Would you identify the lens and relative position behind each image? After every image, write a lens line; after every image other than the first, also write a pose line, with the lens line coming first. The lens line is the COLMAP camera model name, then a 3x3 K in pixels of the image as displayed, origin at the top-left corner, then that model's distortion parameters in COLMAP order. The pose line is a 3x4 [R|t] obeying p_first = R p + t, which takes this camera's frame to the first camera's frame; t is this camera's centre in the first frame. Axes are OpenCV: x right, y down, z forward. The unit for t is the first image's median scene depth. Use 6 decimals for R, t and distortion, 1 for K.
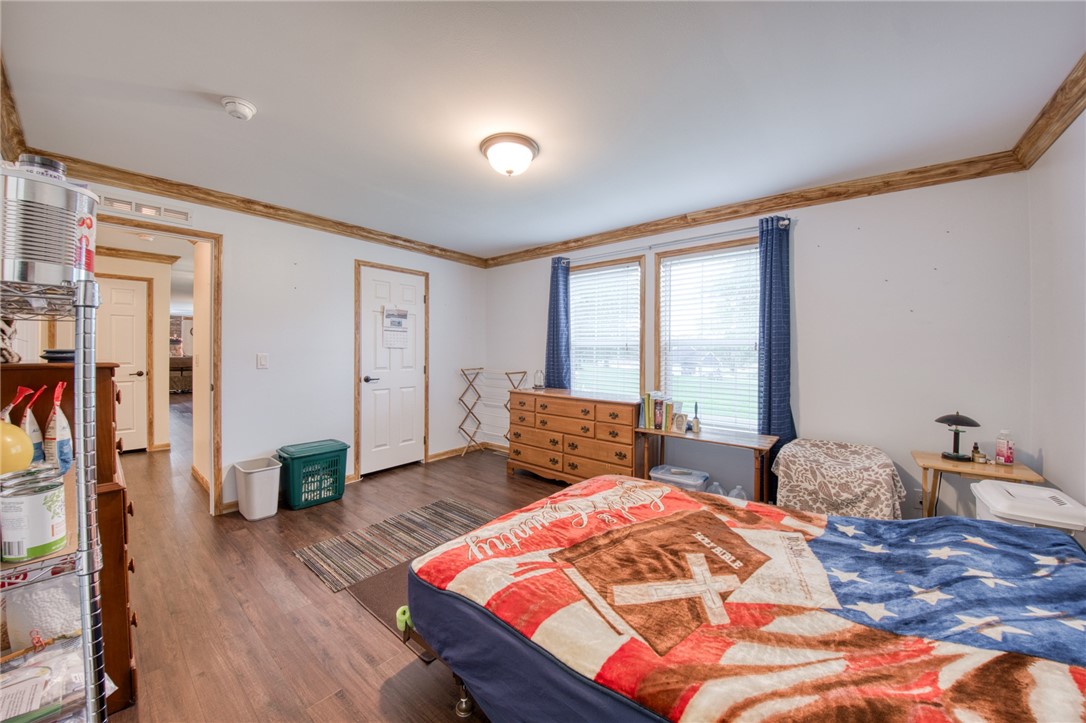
lens RADIAL K [[385.3, 0, 539.0], [0, 385.3, 355.3], [0, 0, 1]] dist [0.010515, -0.024884]
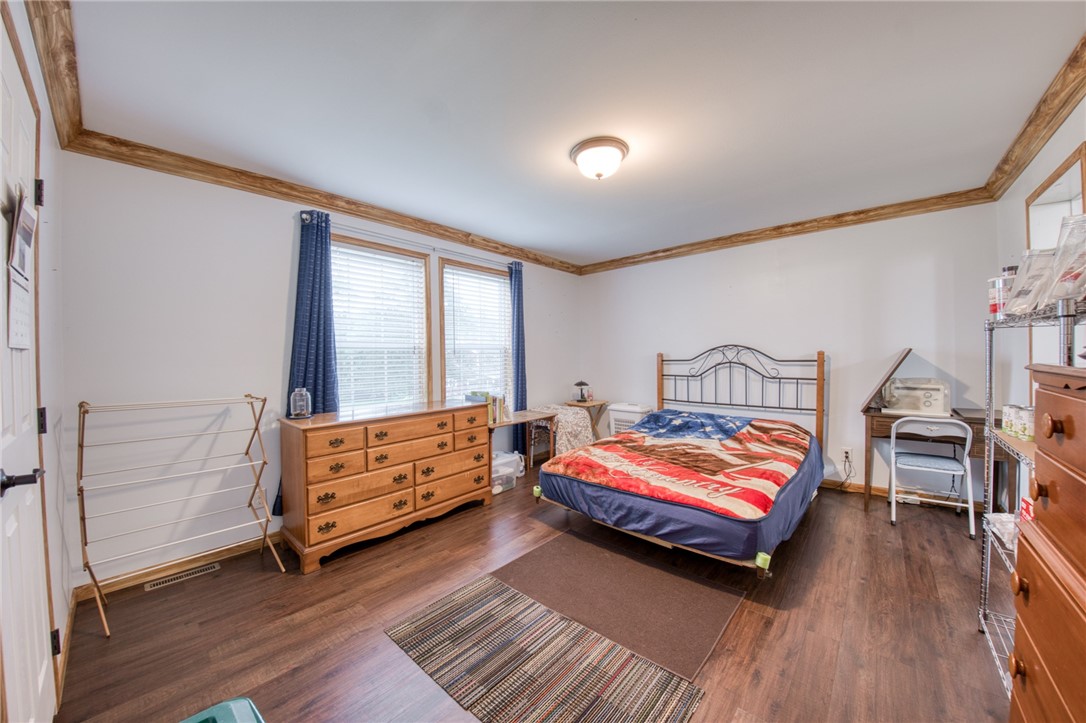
lens RADIAL K [[377.3, 0, 541.8], [0, 377.3, 359.1], [0, 0, 1]] dist [-0.000541, -0.000037]
pose [[0.032808, -0.017314, 0.999312, -0.729571], [0.024382, 0.999566, 0.016518, -0.009082], [-0.999164, 0.023823, 0.033216, 0.763078]]
